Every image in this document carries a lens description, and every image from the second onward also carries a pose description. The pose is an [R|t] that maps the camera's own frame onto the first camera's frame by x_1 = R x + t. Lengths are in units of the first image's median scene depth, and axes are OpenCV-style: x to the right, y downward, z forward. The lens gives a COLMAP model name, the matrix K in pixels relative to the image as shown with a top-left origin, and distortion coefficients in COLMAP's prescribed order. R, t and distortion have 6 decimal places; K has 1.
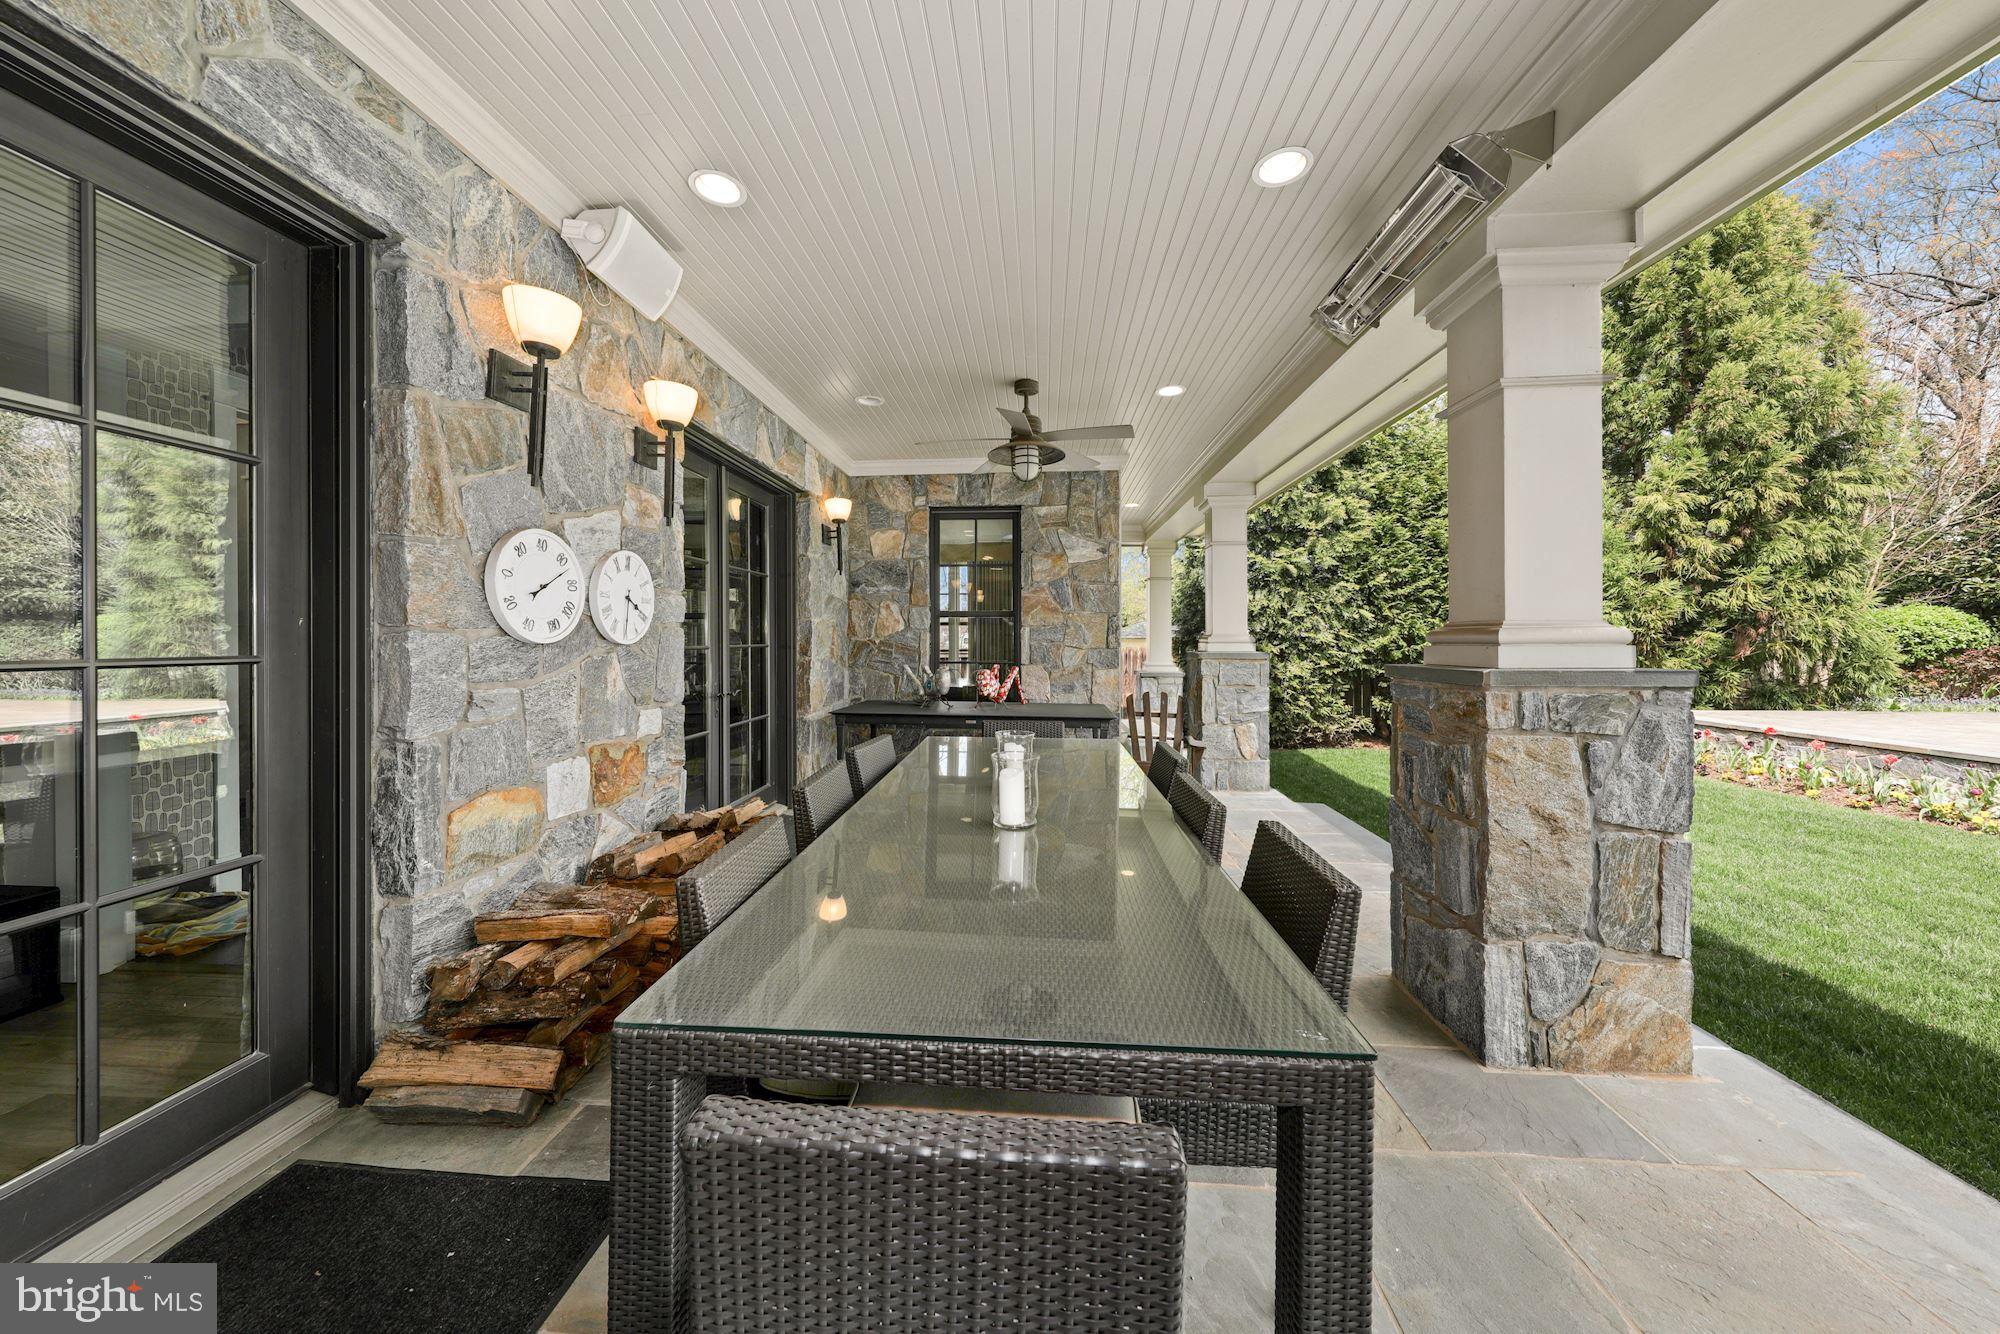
lens RADIAL K [[684.7, 0, 1015.2], [0, 684.7, 637.8], [0, 0, 1]] dist [-0.006759, 0.000153]
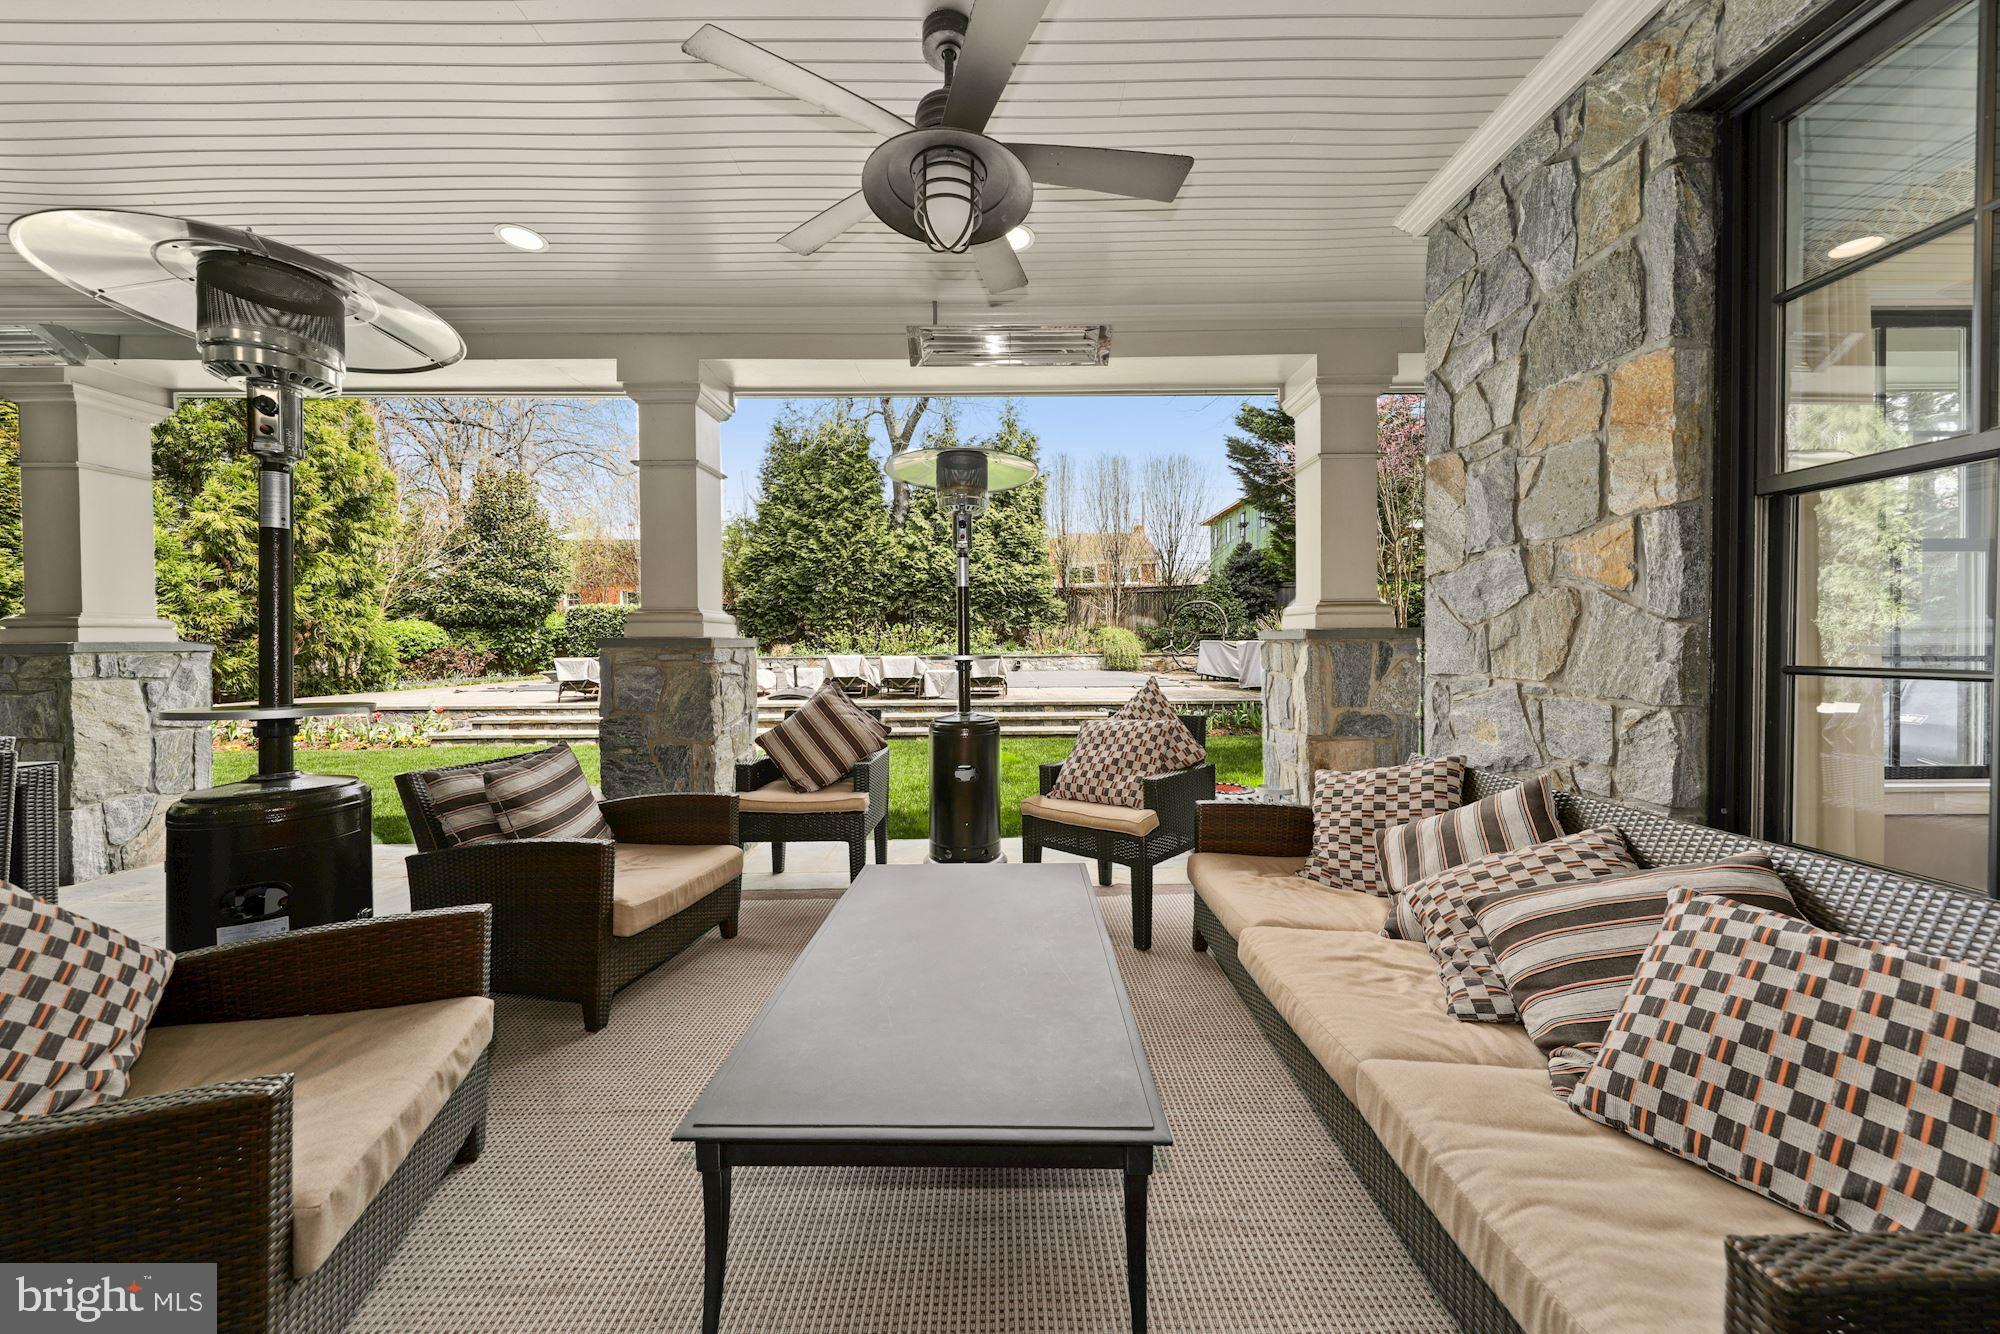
lens RADIAL K [[684.7, 0, 1005.8], [0, 684.7, 652.8], [0, 0, 1]] dist [-0.006759, 0.000153]
pose [[-0.035776, -0.008072, 0.999327, -0.252128], [0.001511, 0.999966, 0.008131, 0.015760], [-0.999359, 0.001801, -0.035762, -0.295236]]
